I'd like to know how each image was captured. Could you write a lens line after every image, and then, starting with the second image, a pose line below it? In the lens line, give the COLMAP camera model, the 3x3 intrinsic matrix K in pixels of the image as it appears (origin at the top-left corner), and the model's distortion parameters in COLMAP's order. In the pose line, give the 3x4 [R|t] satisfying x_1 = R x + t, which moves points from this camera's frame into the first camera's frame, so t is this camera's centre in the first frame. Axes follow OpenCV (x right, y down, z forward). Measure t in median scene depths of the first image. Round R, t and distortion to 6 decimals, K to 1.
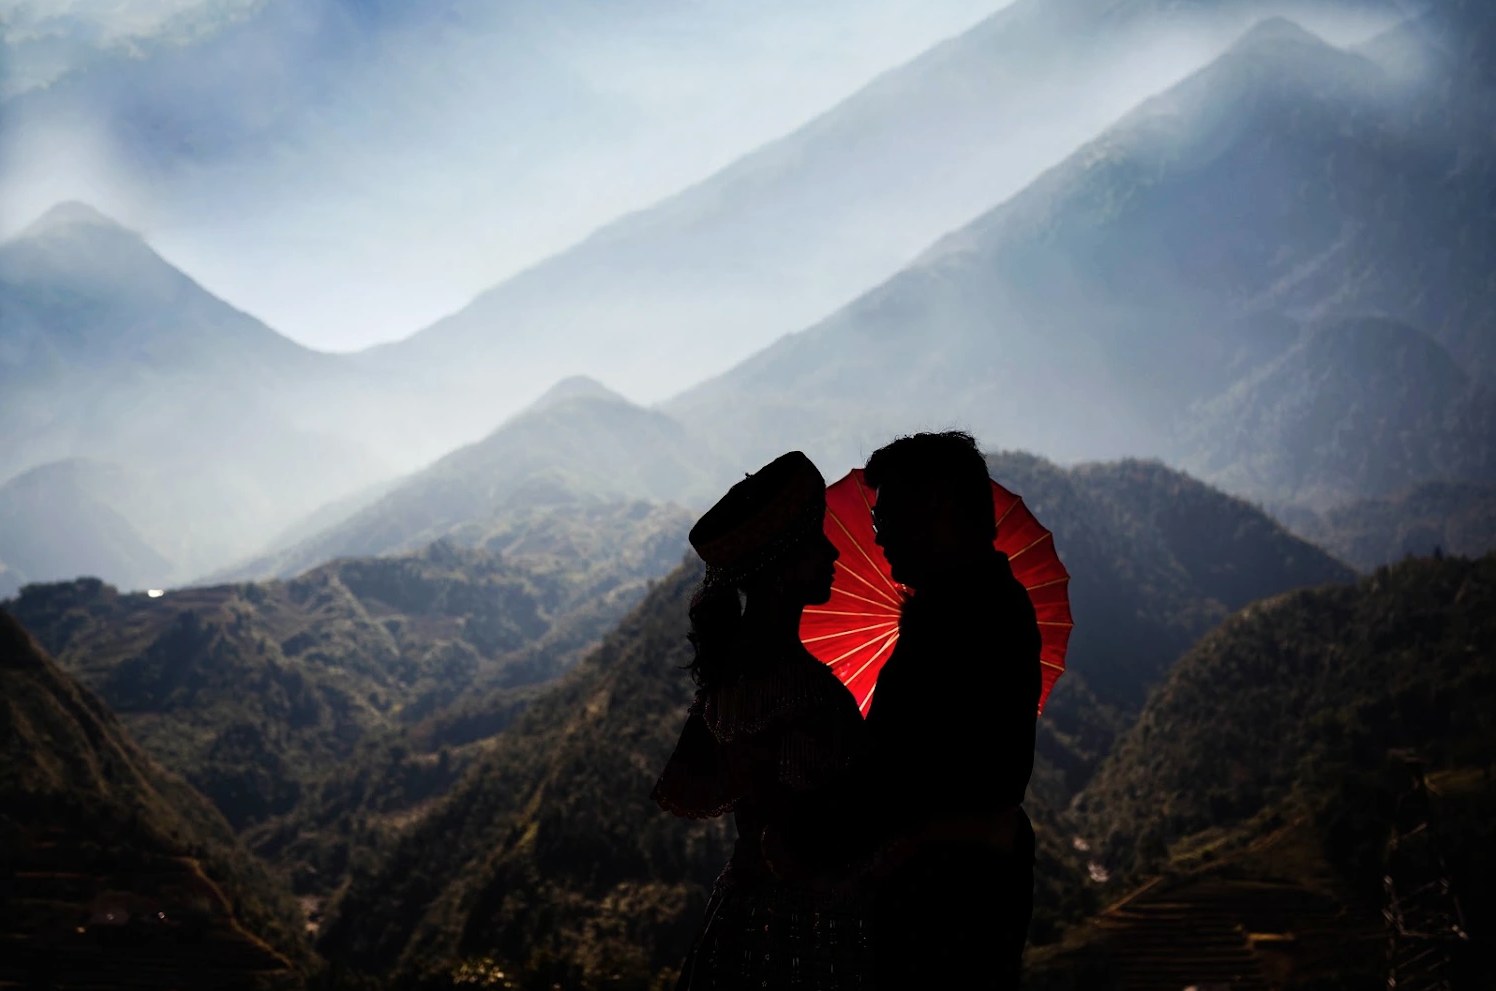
lens RADIAL K [[1434.2, 0, 748.0], [0, 1434.2, 495.5], [0, 0, 1]] dist [0.005845, 0.003876]
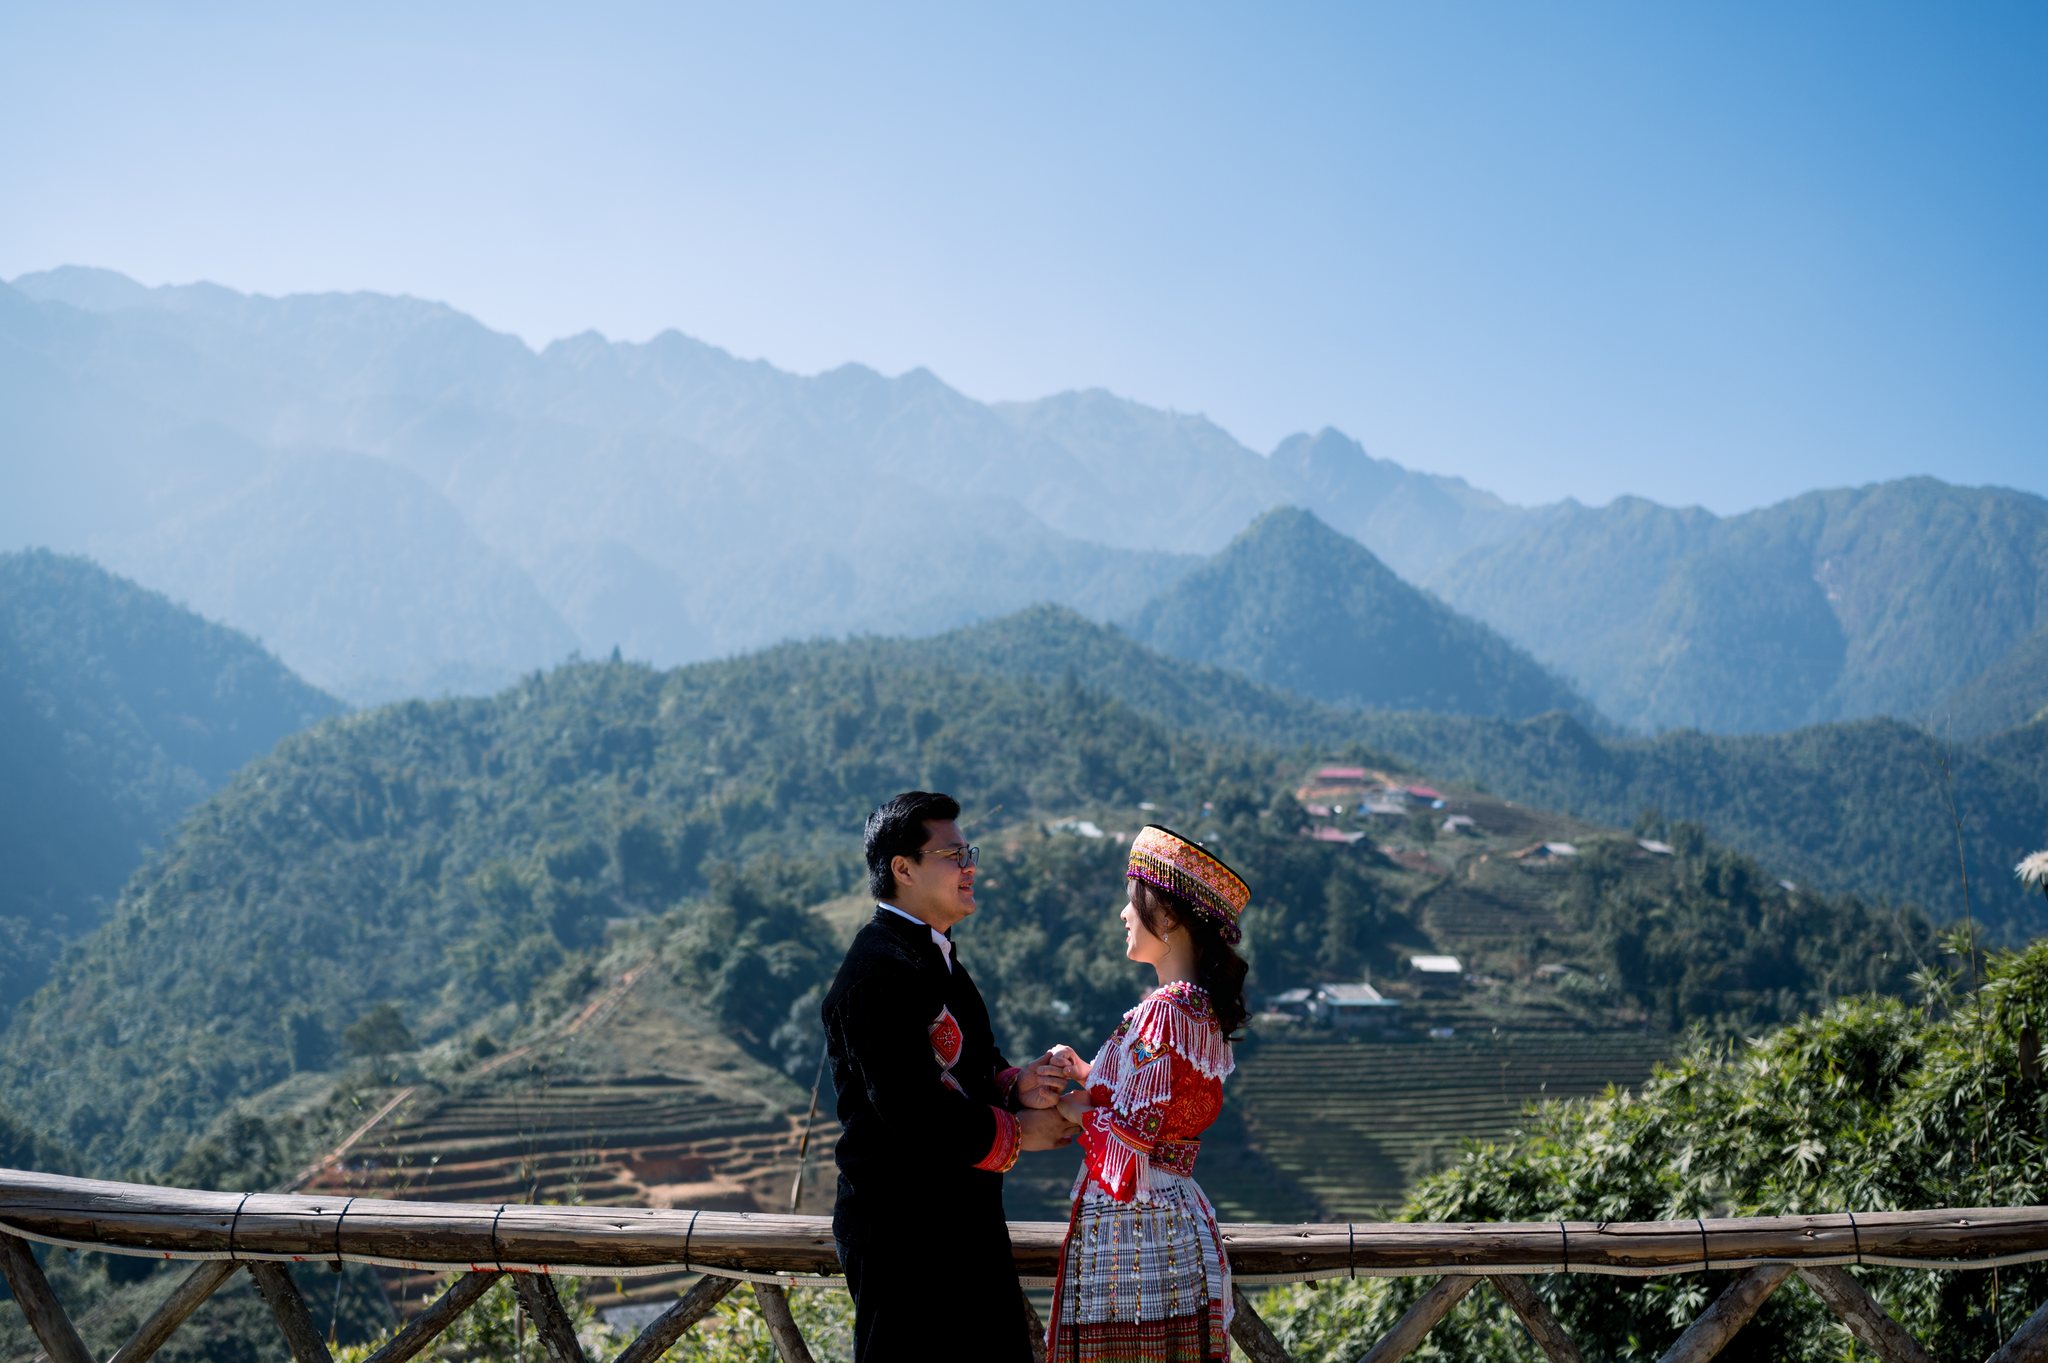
lens RADIAL K [[1963.3, 0, 1024.0], [0, 1963.3, 681.5], [0, 0, 1]] dist [0.005845, 0.003876]
pose [[0.723934, 0.080827, 0.685118, 0.010266], [-0.066845, 0.996658, -0.046949, 0.090356], [-0.686623, -0.011808, 0.726918, 0.259205]]
